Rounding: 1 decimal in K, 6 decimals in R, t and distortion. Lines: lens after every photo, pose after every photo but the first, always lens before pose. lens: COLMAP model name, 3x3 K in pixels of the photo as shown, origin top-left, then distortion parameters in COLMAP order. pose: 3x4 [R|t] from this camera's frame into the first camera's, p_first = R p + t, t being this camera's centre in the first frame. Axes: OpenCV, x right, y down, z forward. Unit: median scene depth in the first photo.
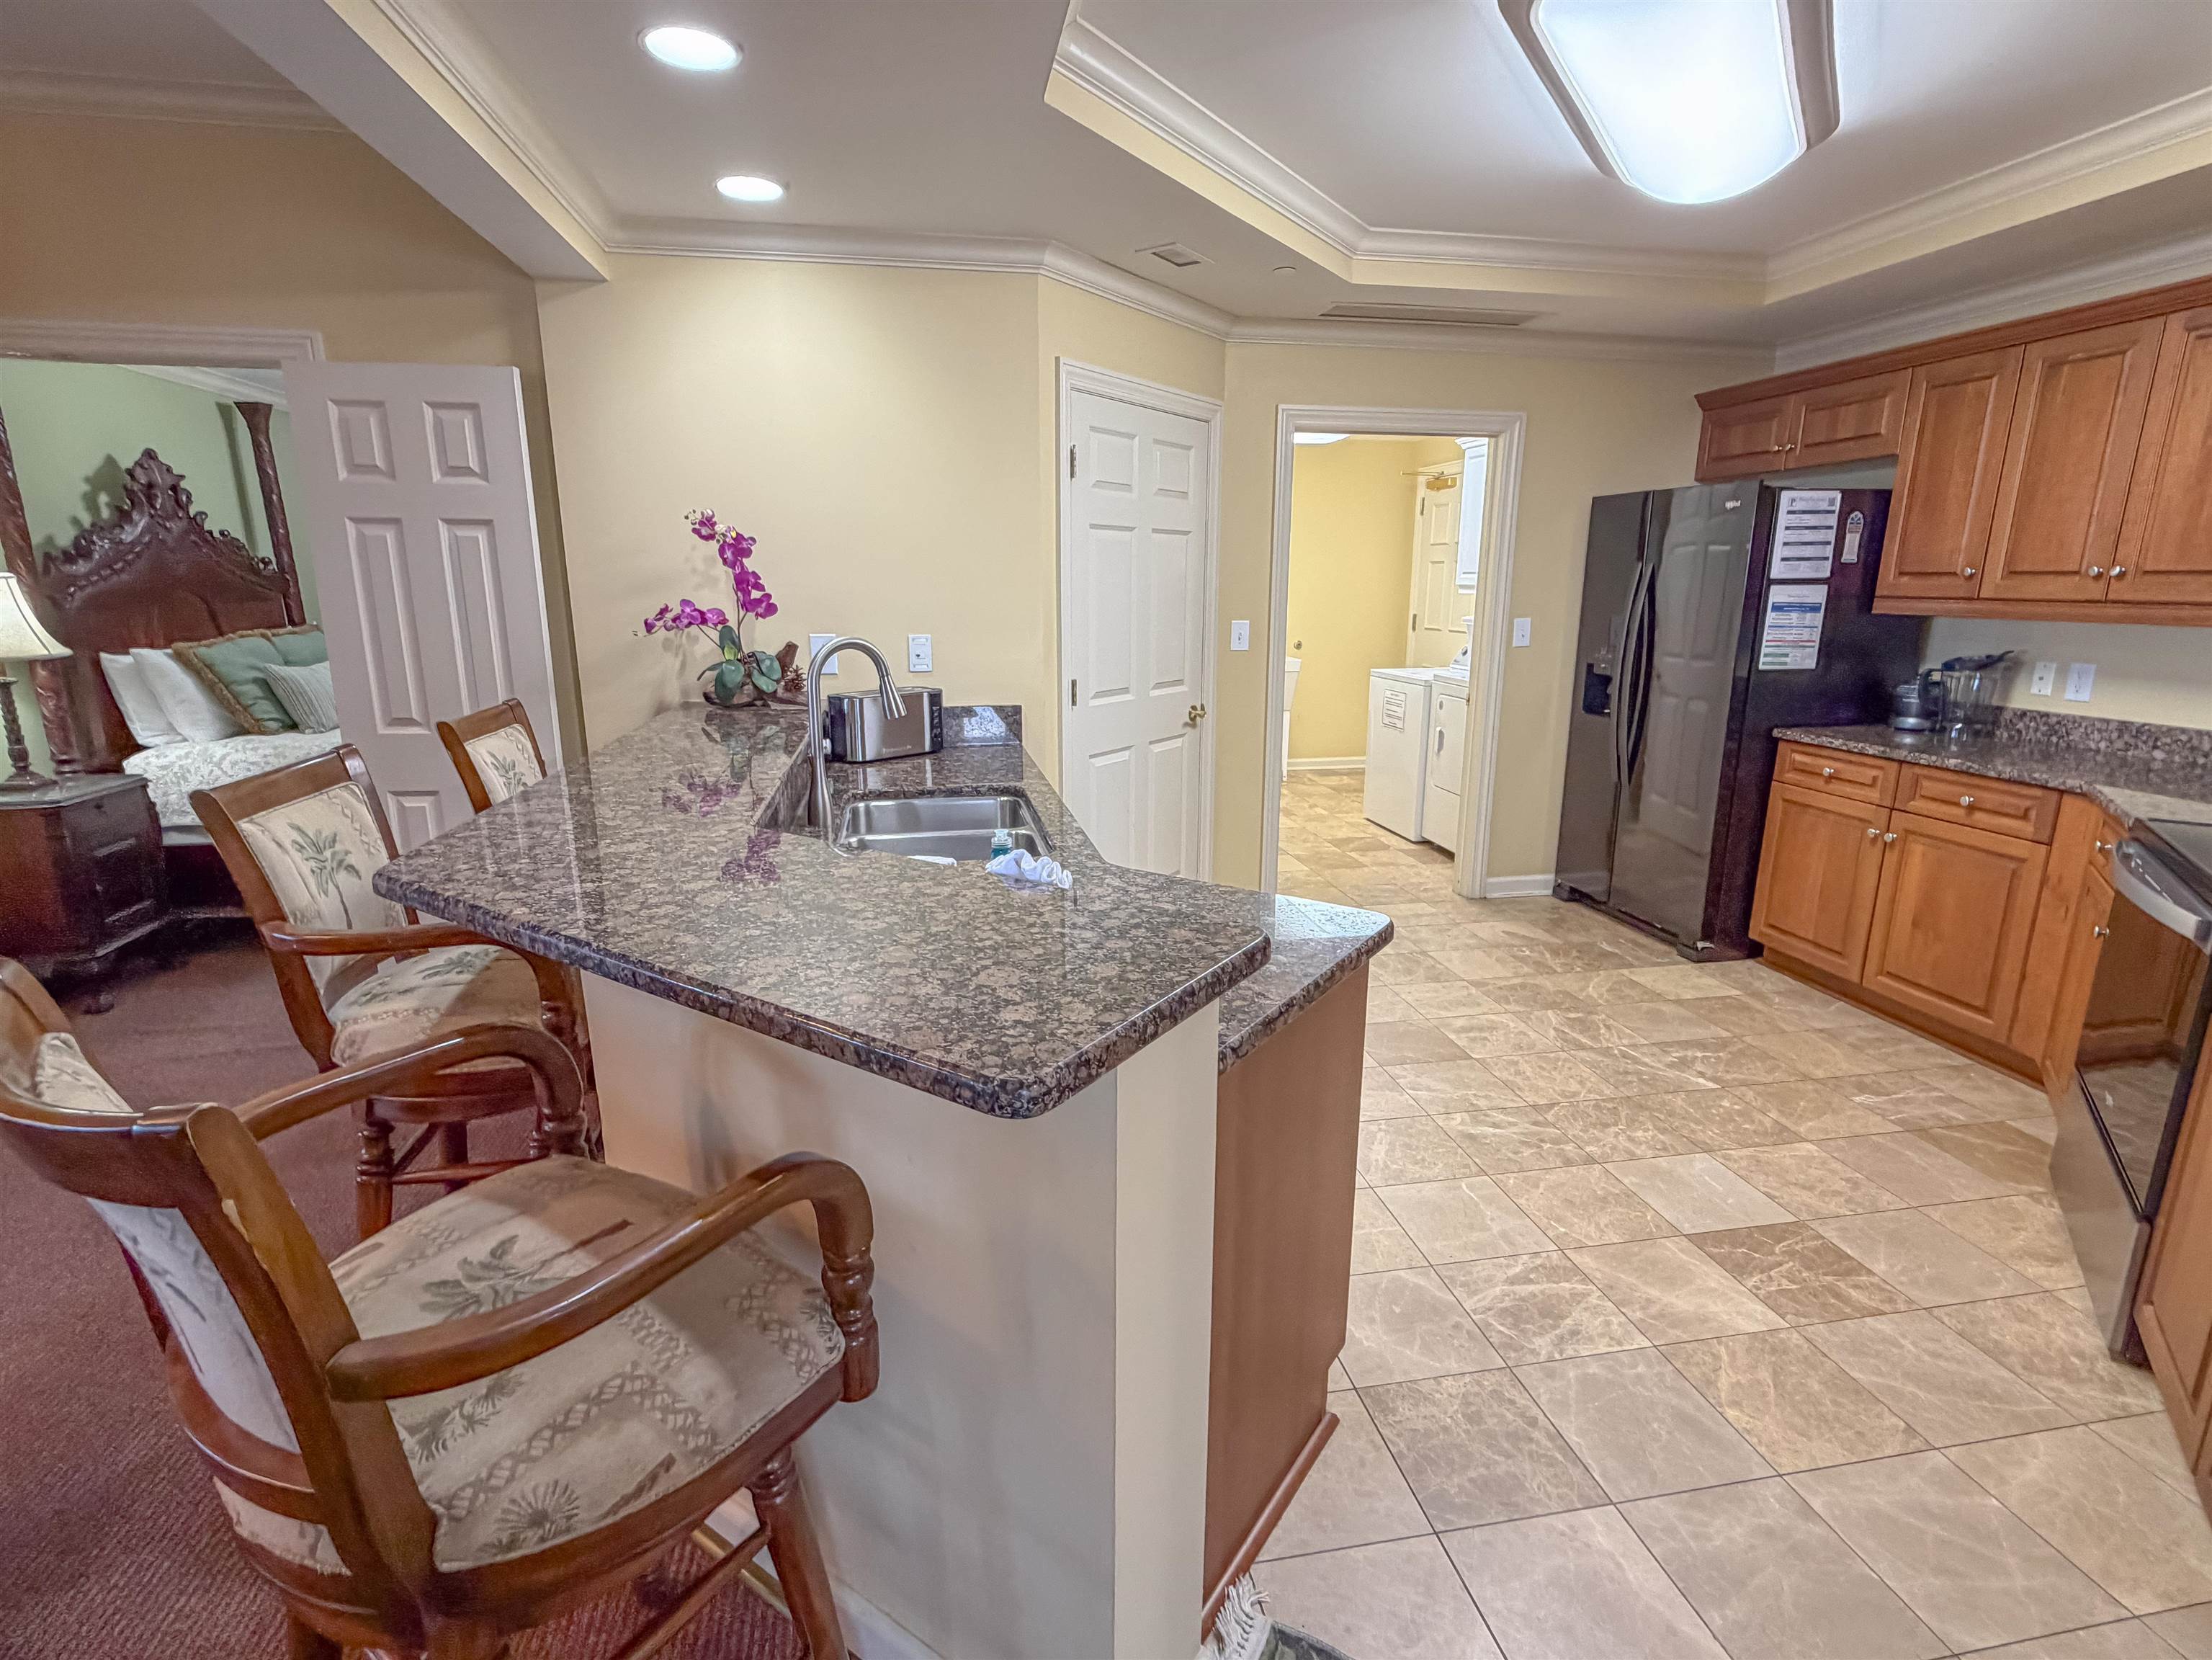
lens RADIAL K [[1060.1, 0, 1104.8], [0, 1060.1, 832.1], [0, 0, 1]] dist [-0.001354, -0.000010]
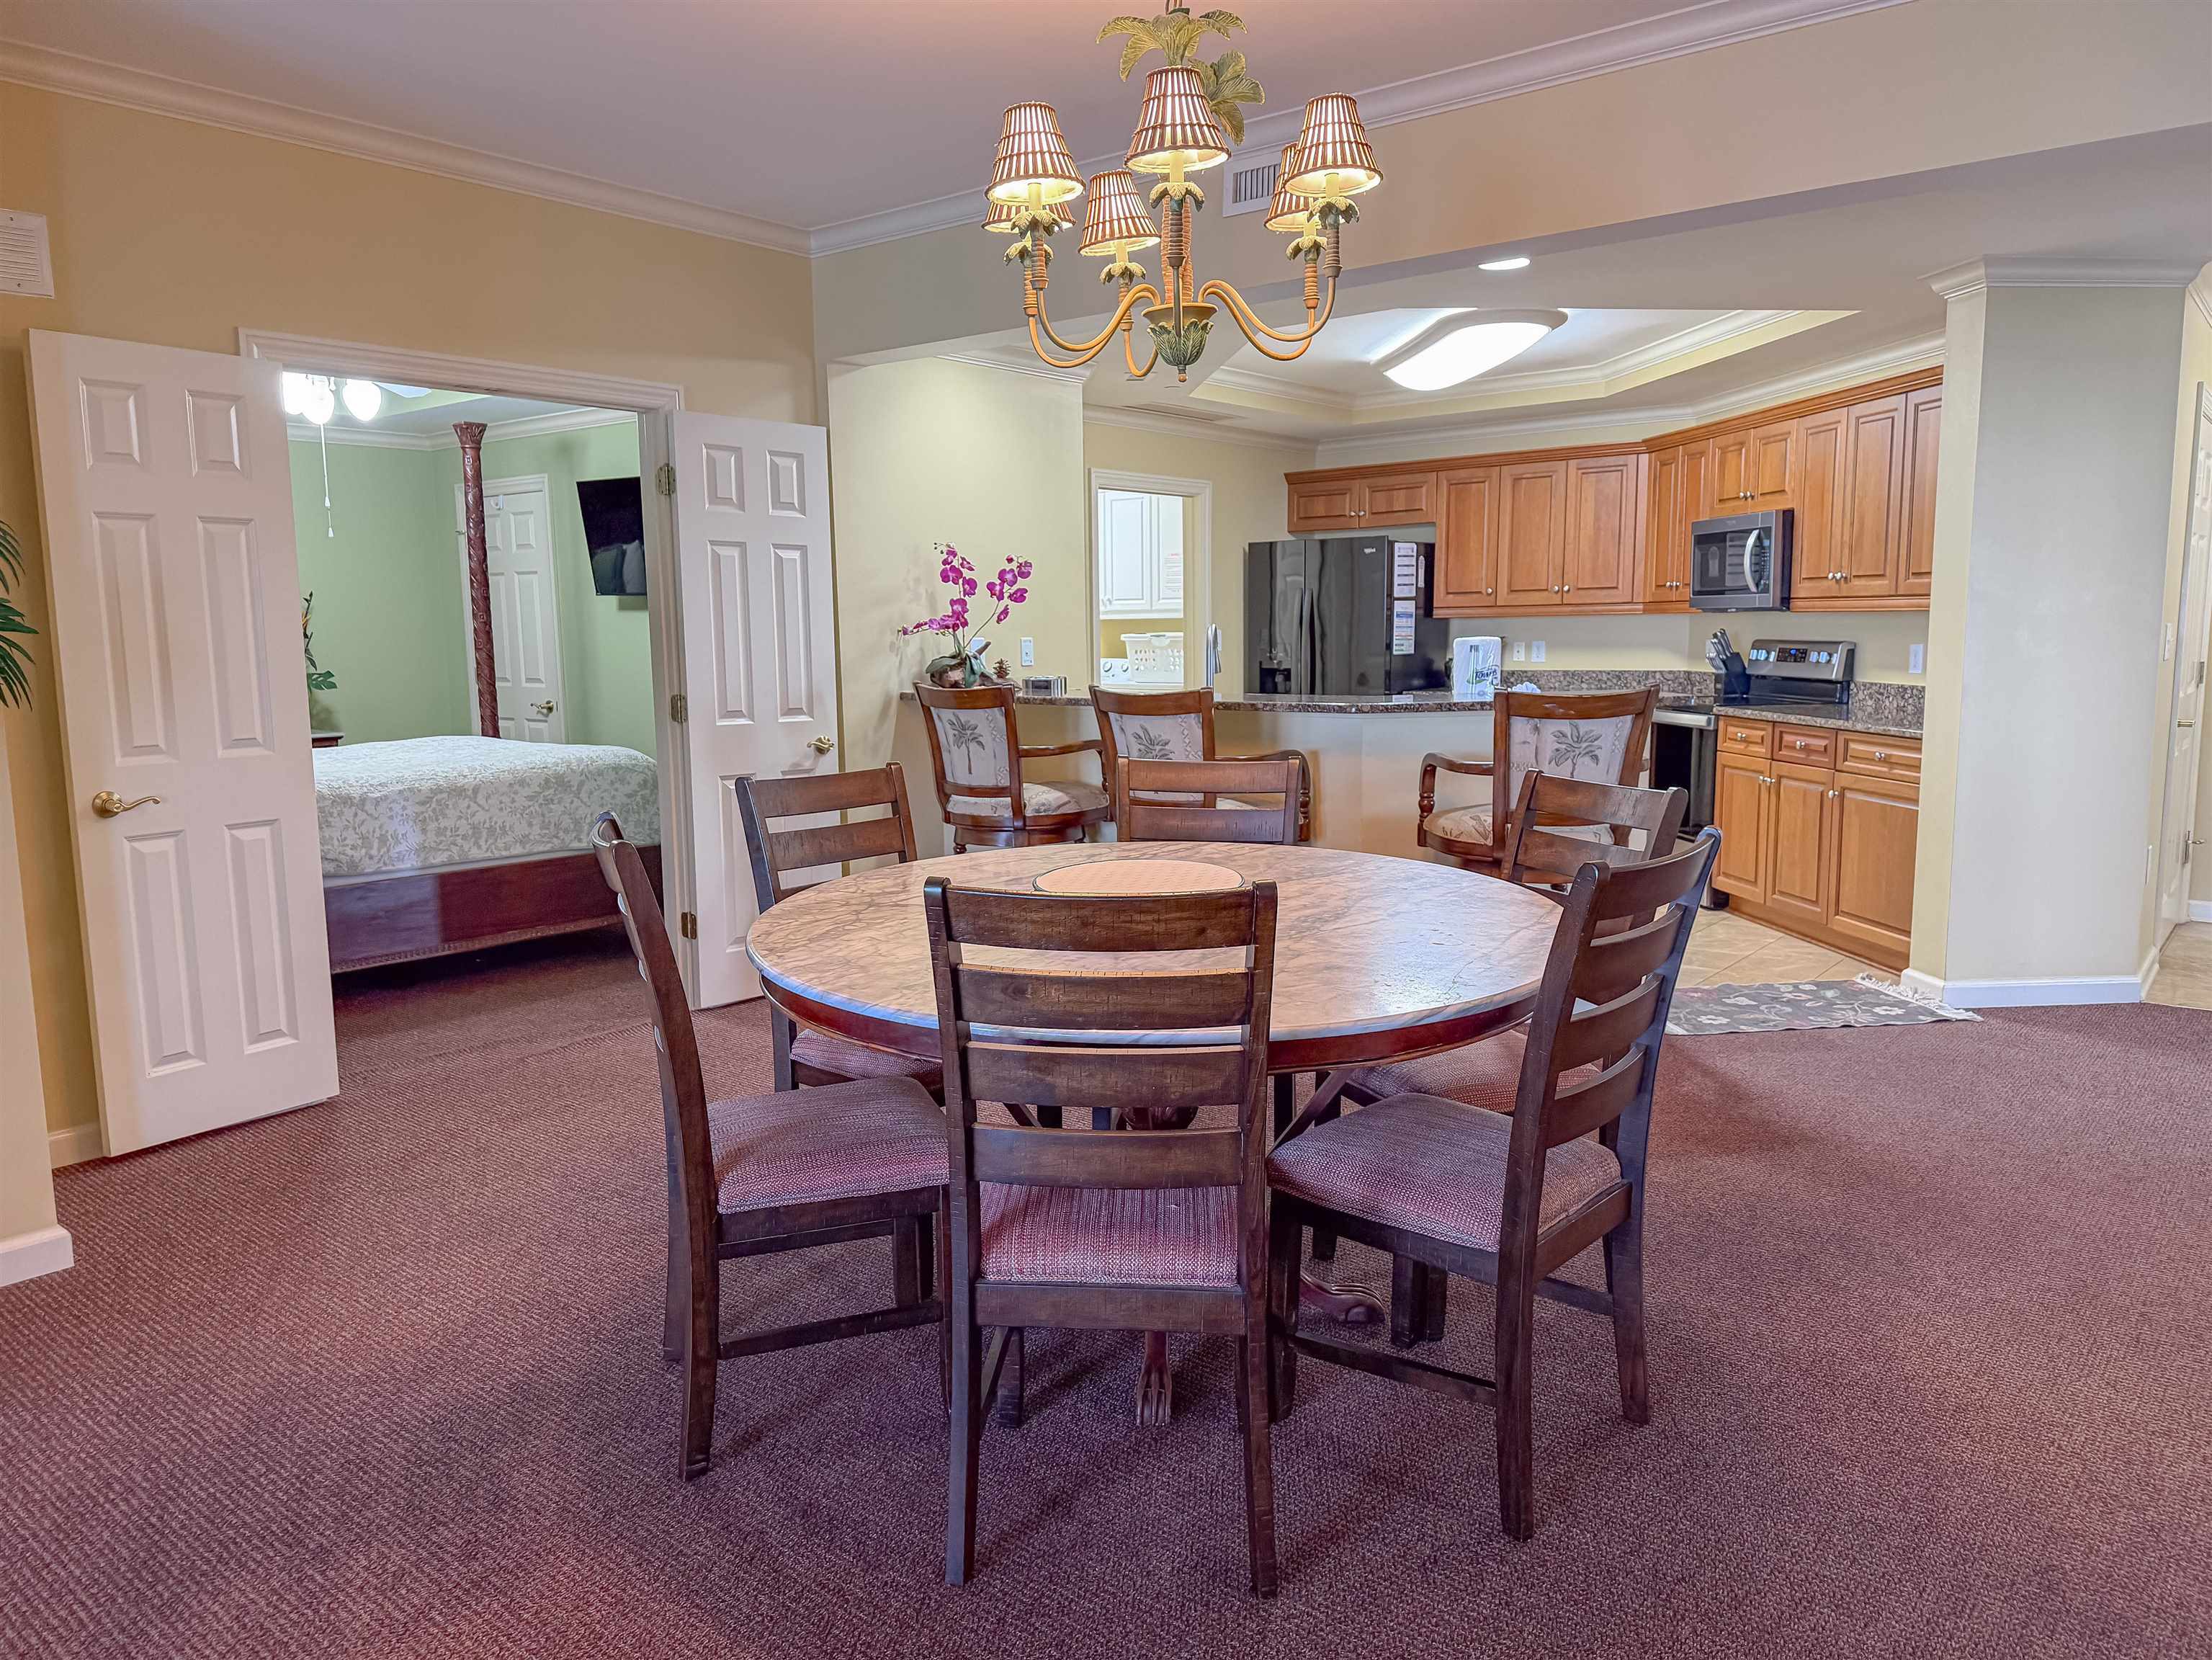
lens RADIAL K [[1550.6, 0, 1102.4], [0, 1550.6, 835.5], [0, 0, 1]] dist [0.065691, 0.001691]
pose [[0.730887, -0.109451, 0.673665, -1.311236], [0.177563, 0.983561, -0.032846, 0.110080], [-0.658995, 0.143625, 0.738307, -0.377595]]
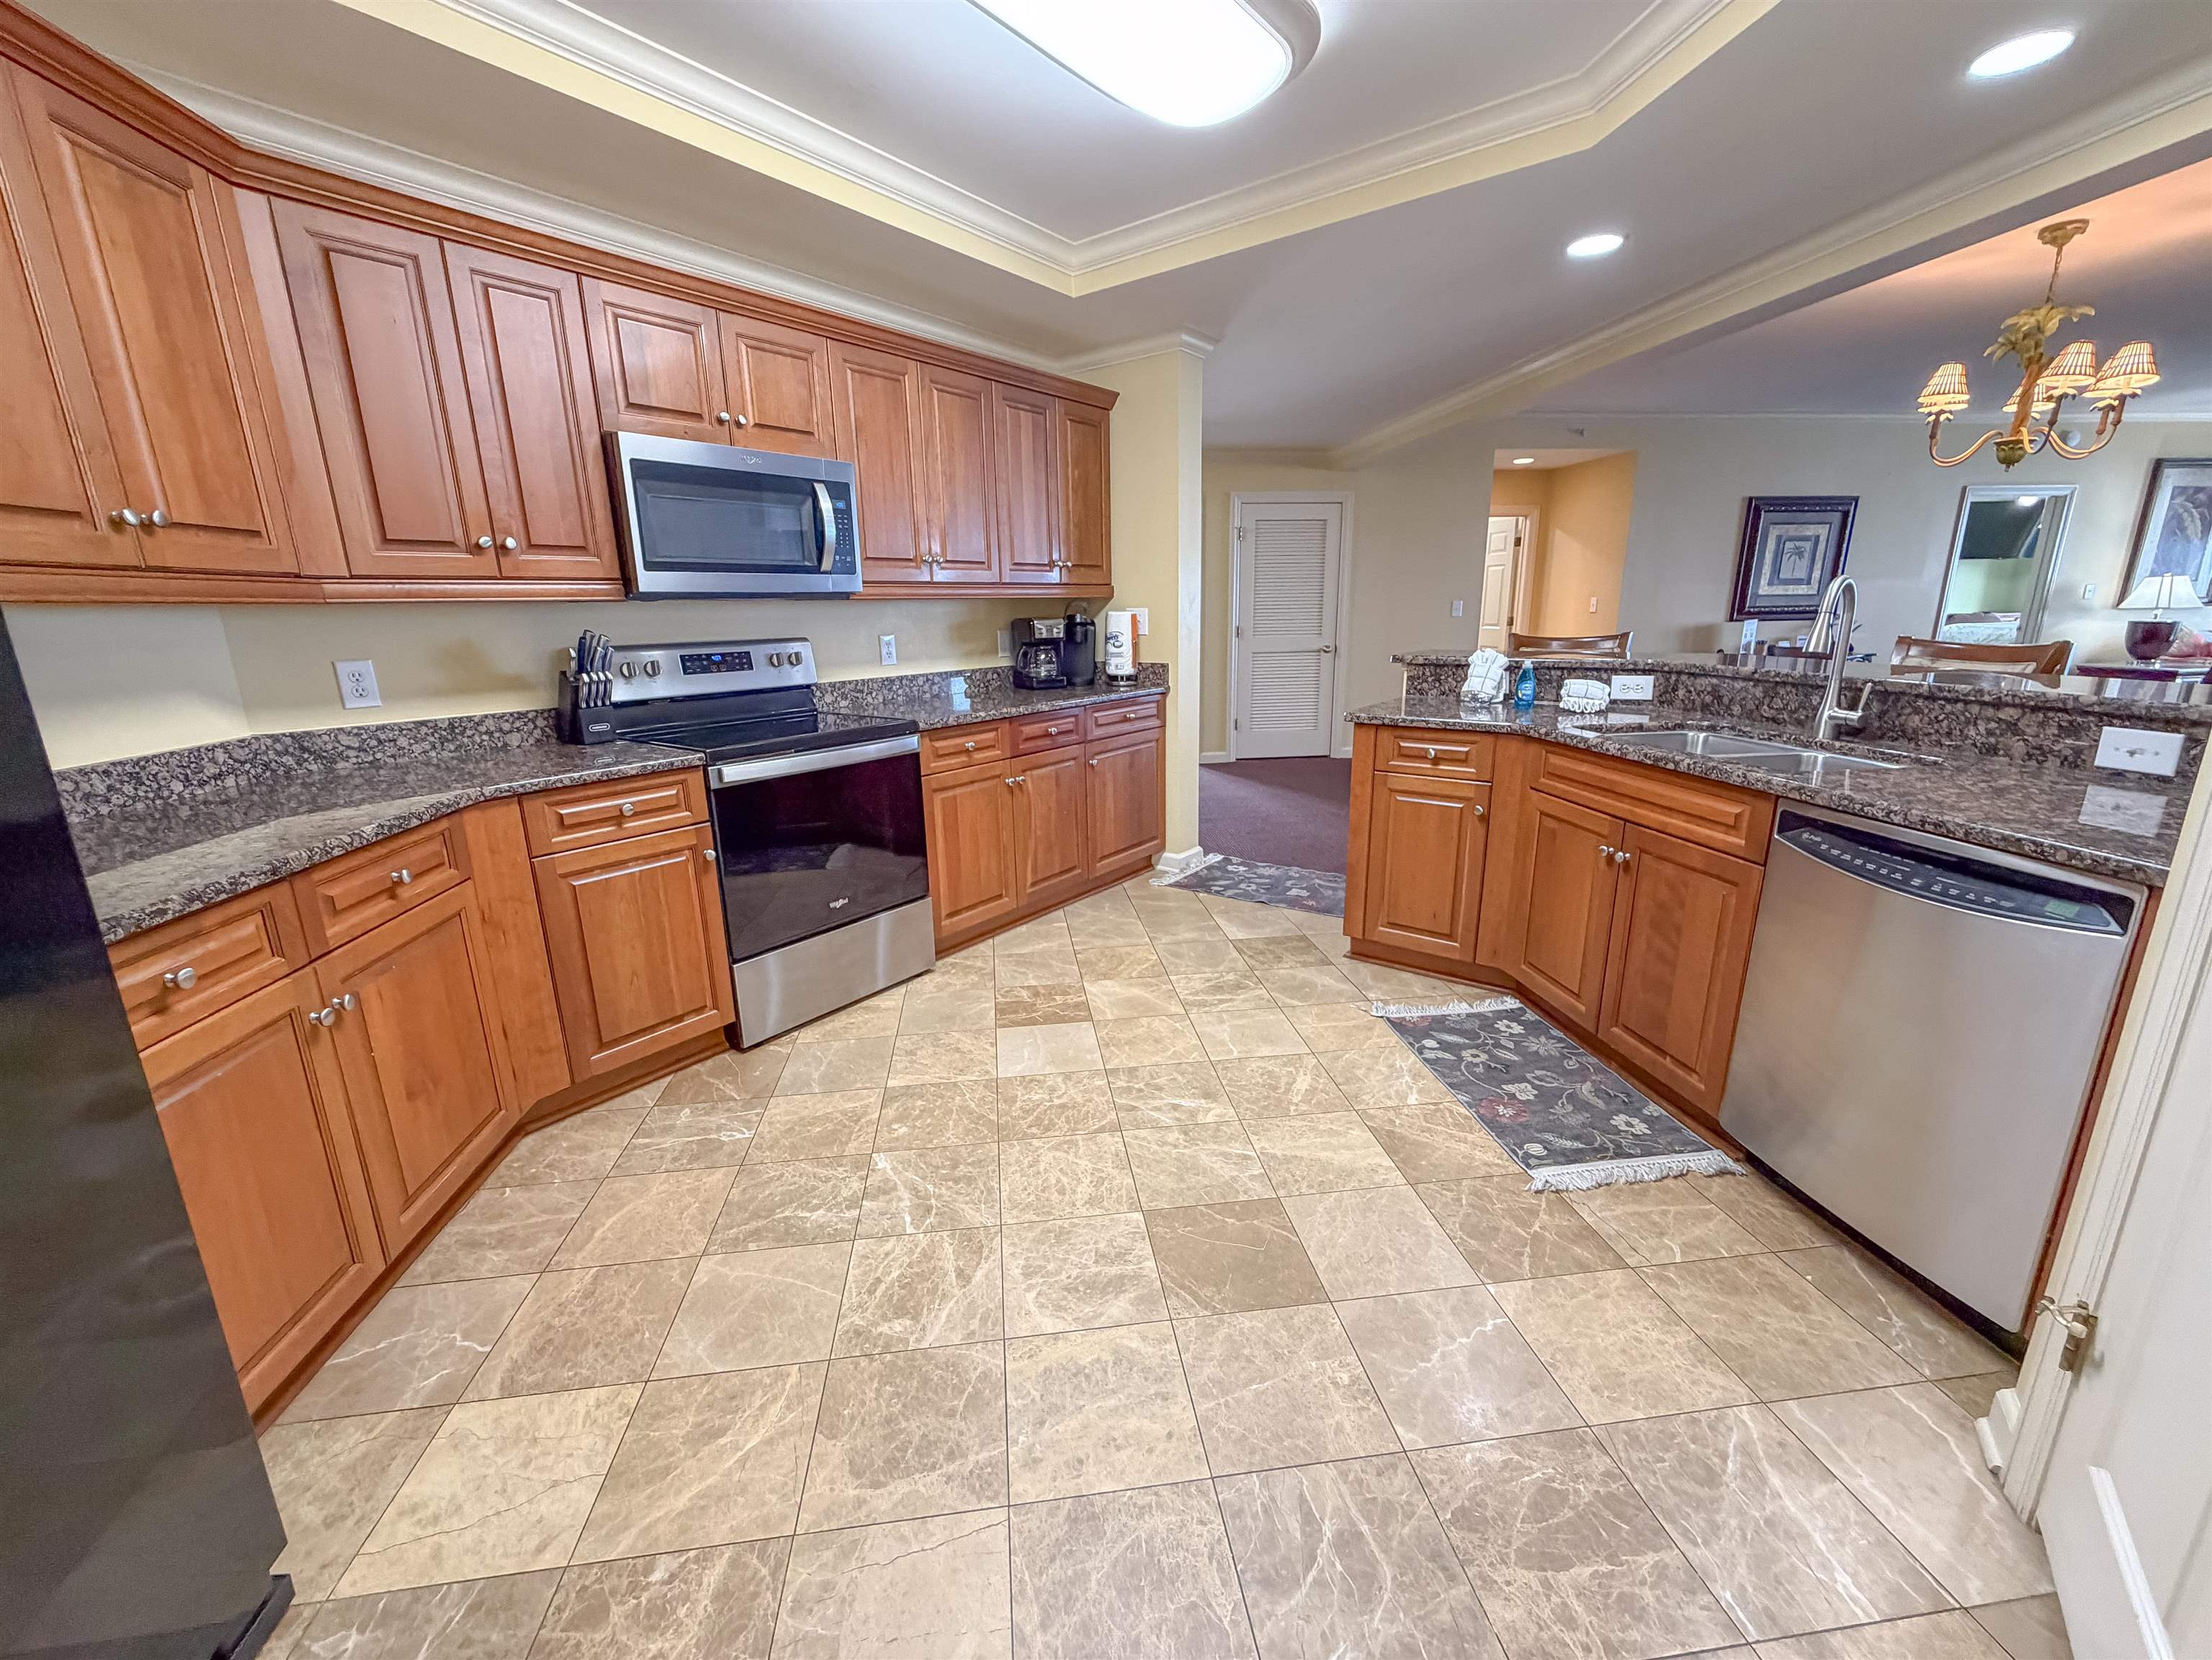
lens RADIAL K [[882.3, 0, 1095.2], [0, 882.3, 831.8], [0, 0, 1]] dist [-0.006352, -0.000255]
pose [[-0.998056, 0.002405, 0.062277, 0.316086], [0.031149, 0.884745, 0.465034, -0.261136], [-0.053981, 0.466069, -0.883100, 1.290324]]
